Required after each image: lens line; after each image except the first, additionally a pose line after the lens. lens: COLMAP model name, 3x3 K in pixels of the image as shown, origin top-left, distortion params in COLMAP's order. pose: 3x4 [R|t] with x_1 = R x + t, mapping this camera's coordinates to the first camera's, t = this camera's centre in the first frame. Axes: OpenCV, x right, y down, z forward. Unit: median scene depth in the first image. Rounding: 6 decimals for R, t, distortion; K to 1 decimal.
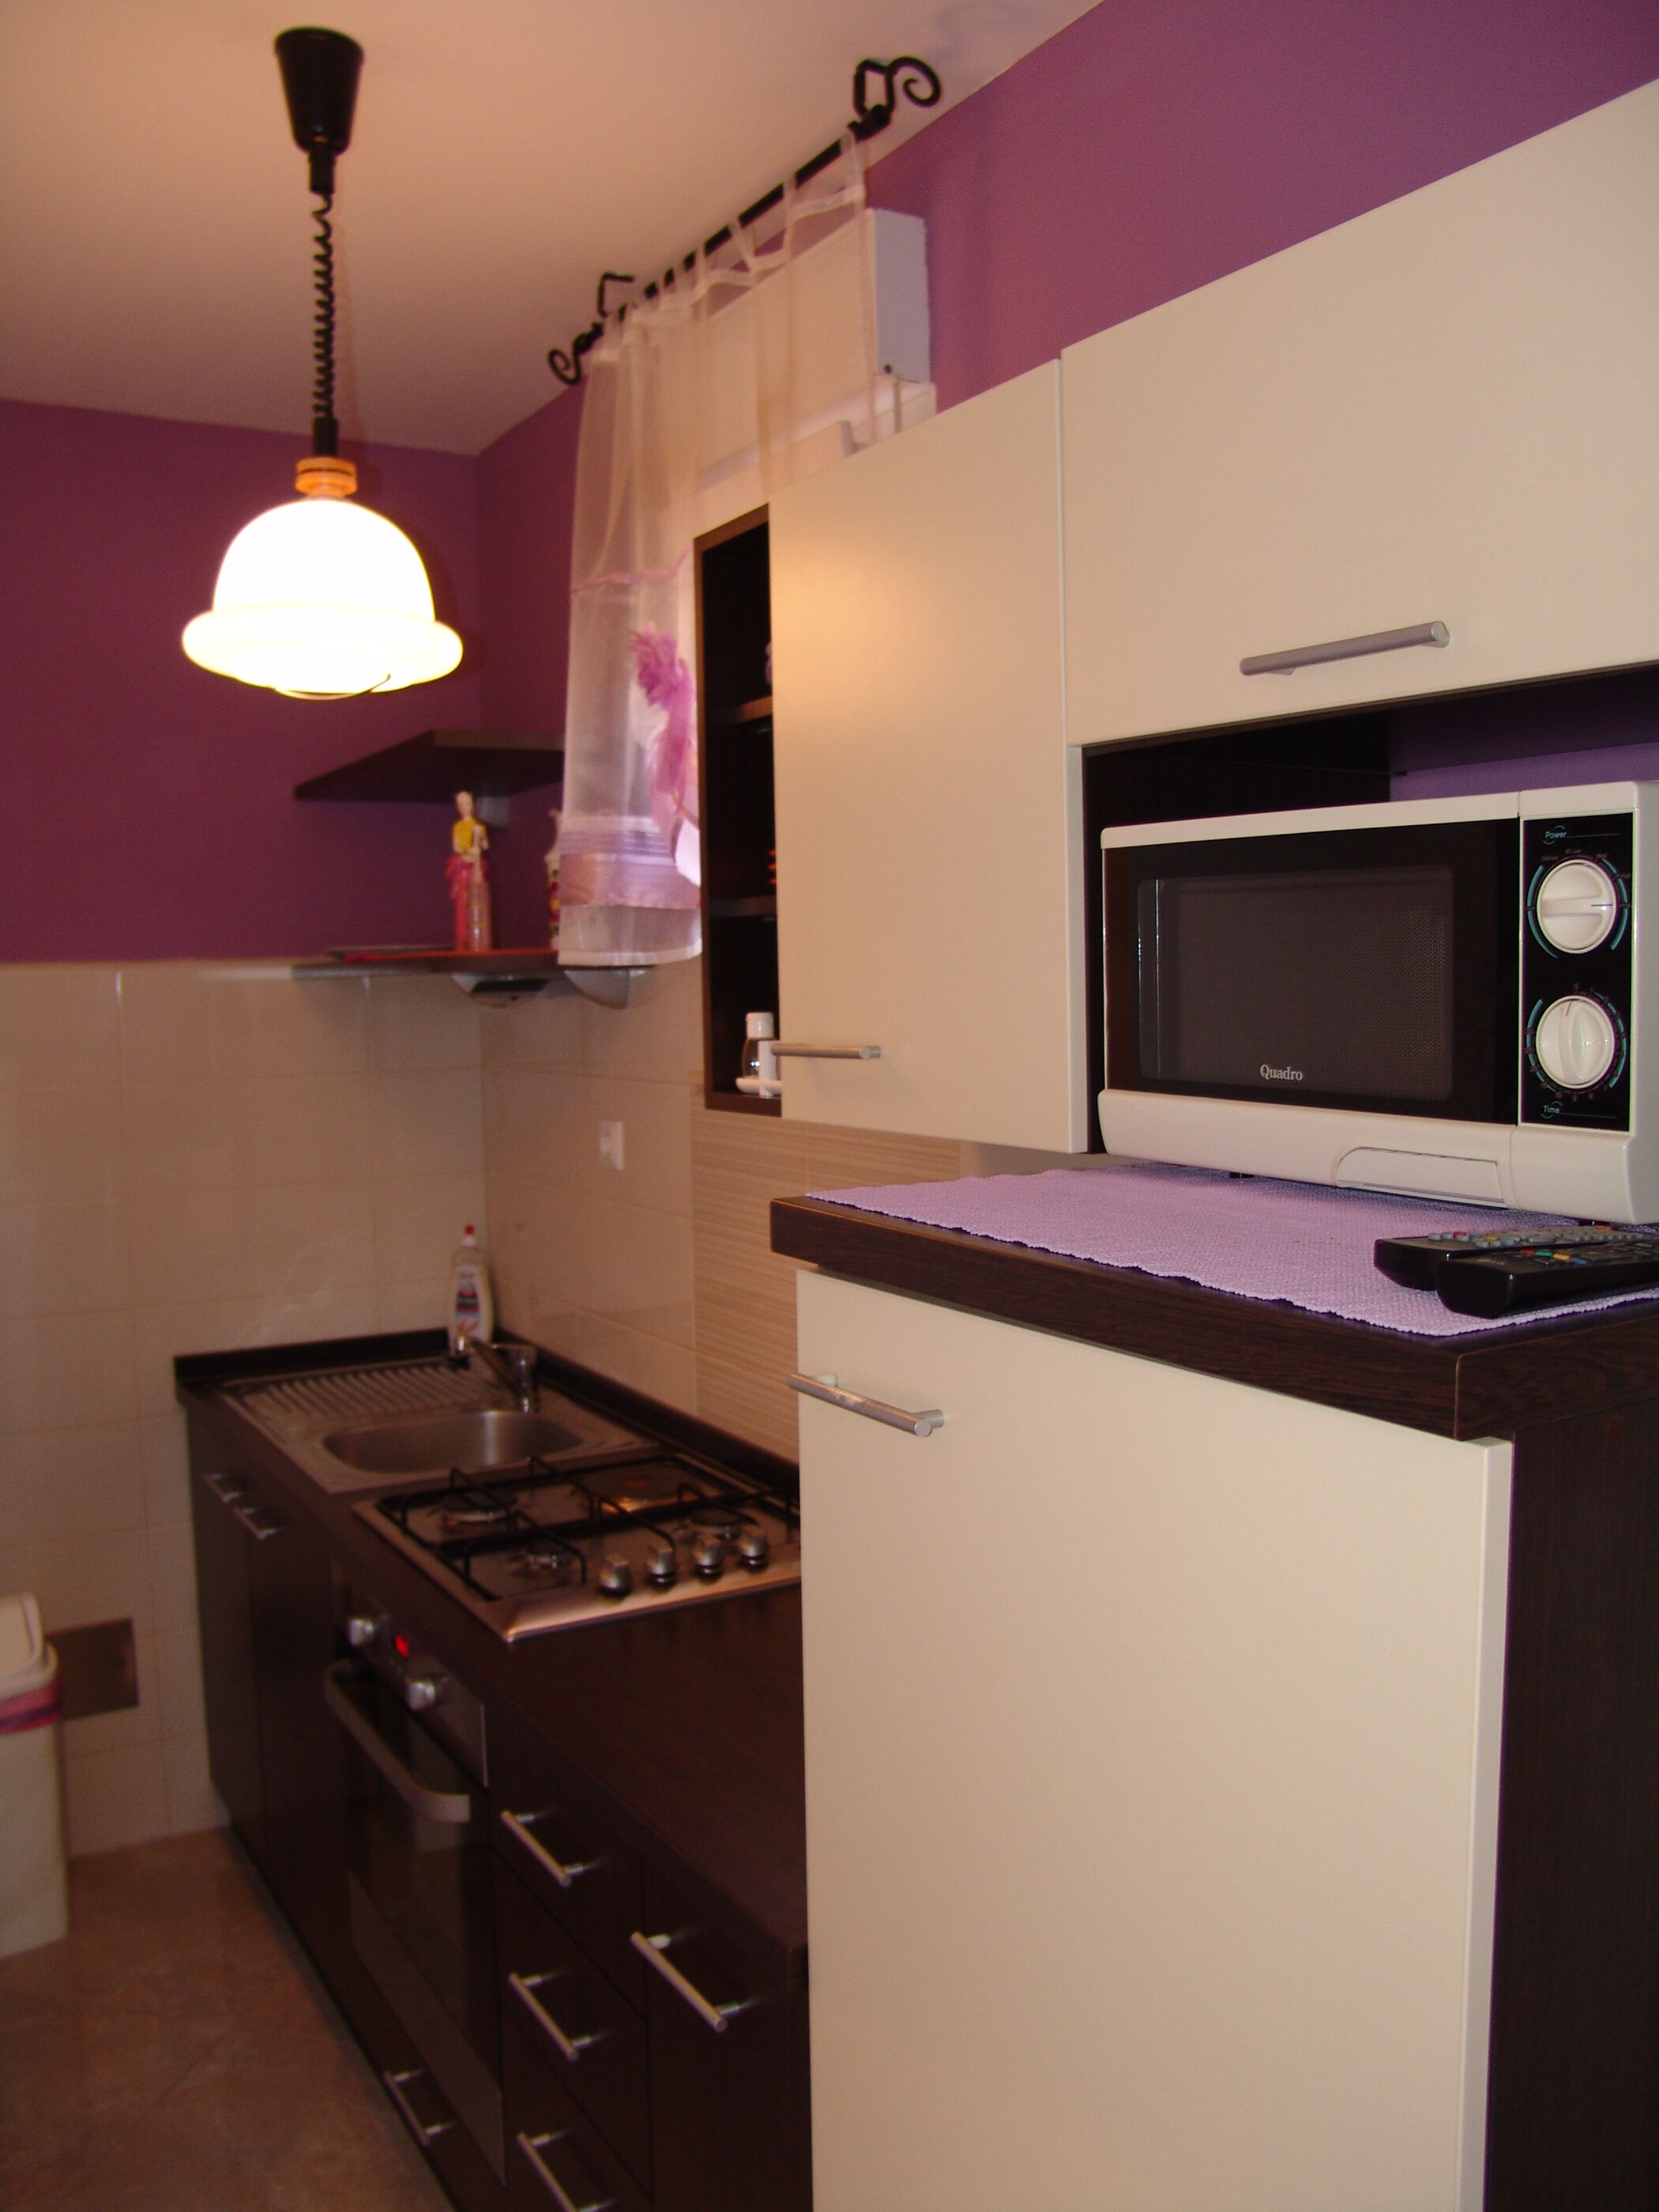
lens RADIAL K [[1839.8, 0, 829.5], [0, 1839.8, 1106.0], [0, 0, 1]] dist [-0.155038, 0.132441]
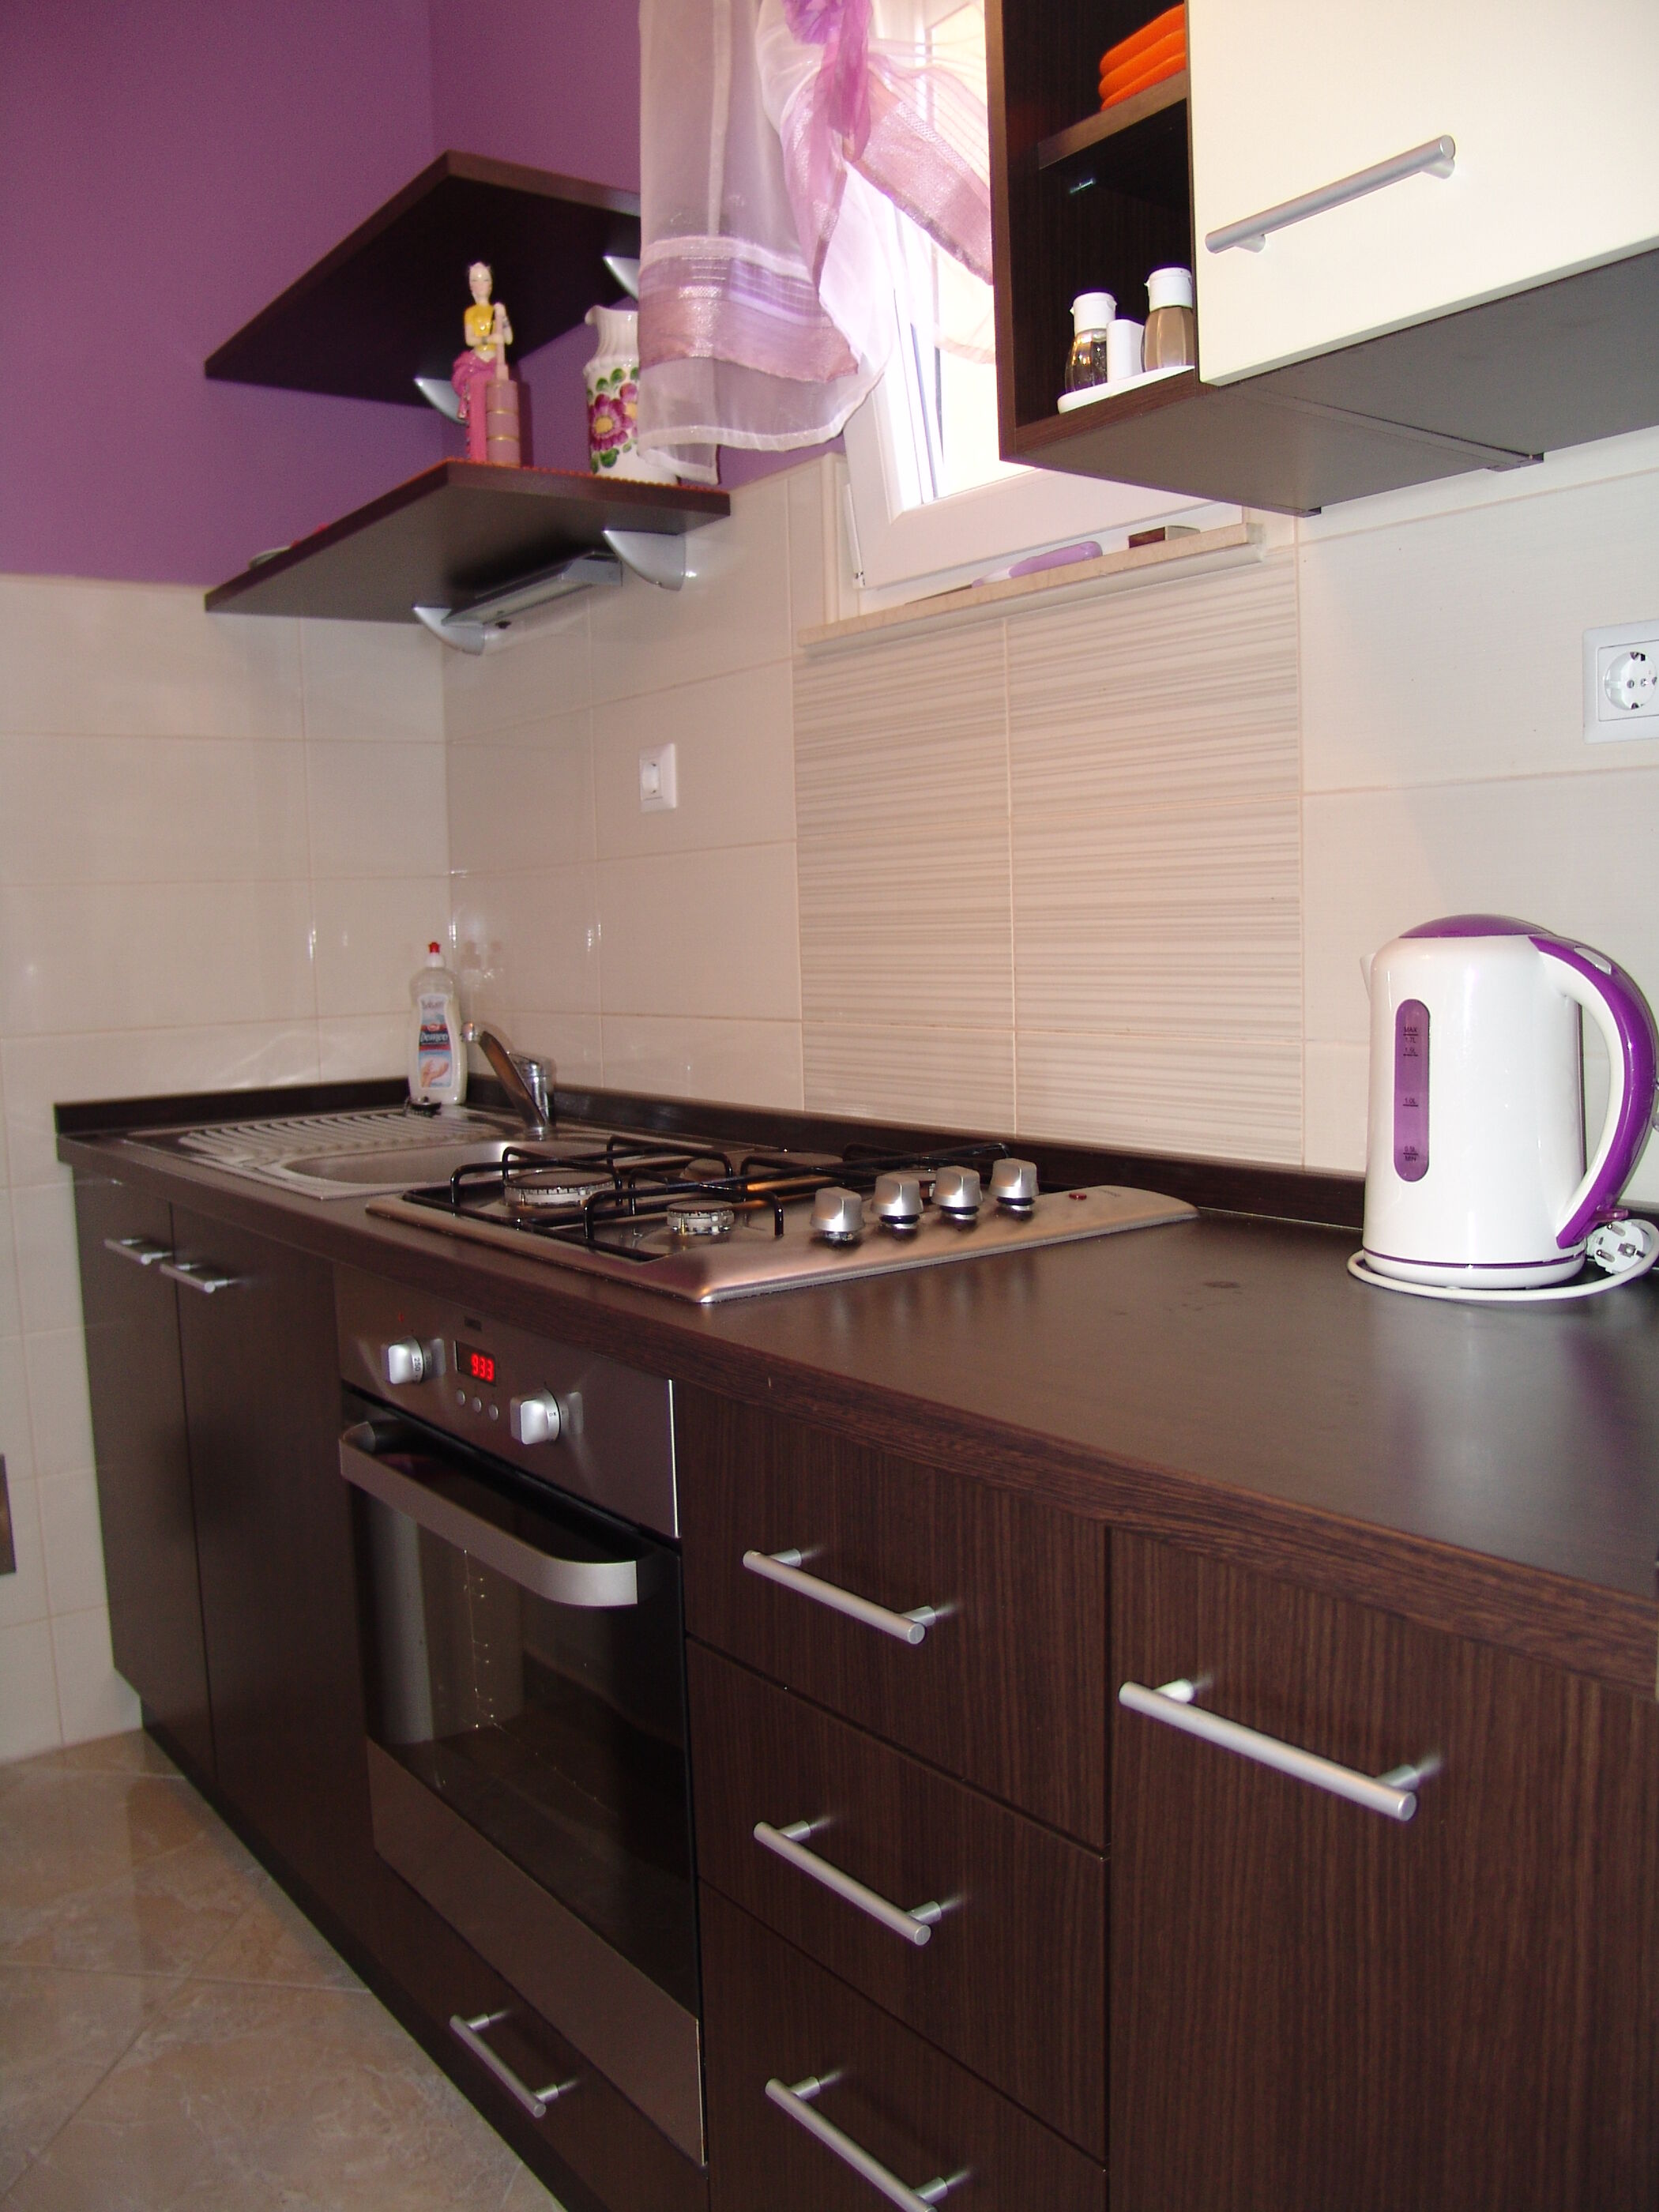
lens RADIAL K [[1839.8, 0, 829.5], [0, 1839.8, 1106.0], [0, 0, 1]] dist [-0.155038, 0.132441]
pose [[0.994048, -0.023570, 0.106358, -0.147518], [0.021286, 0.999519, 0.022557, 0.157194], [-0.106839, -0.020159, 0.994072, 0.267971]]
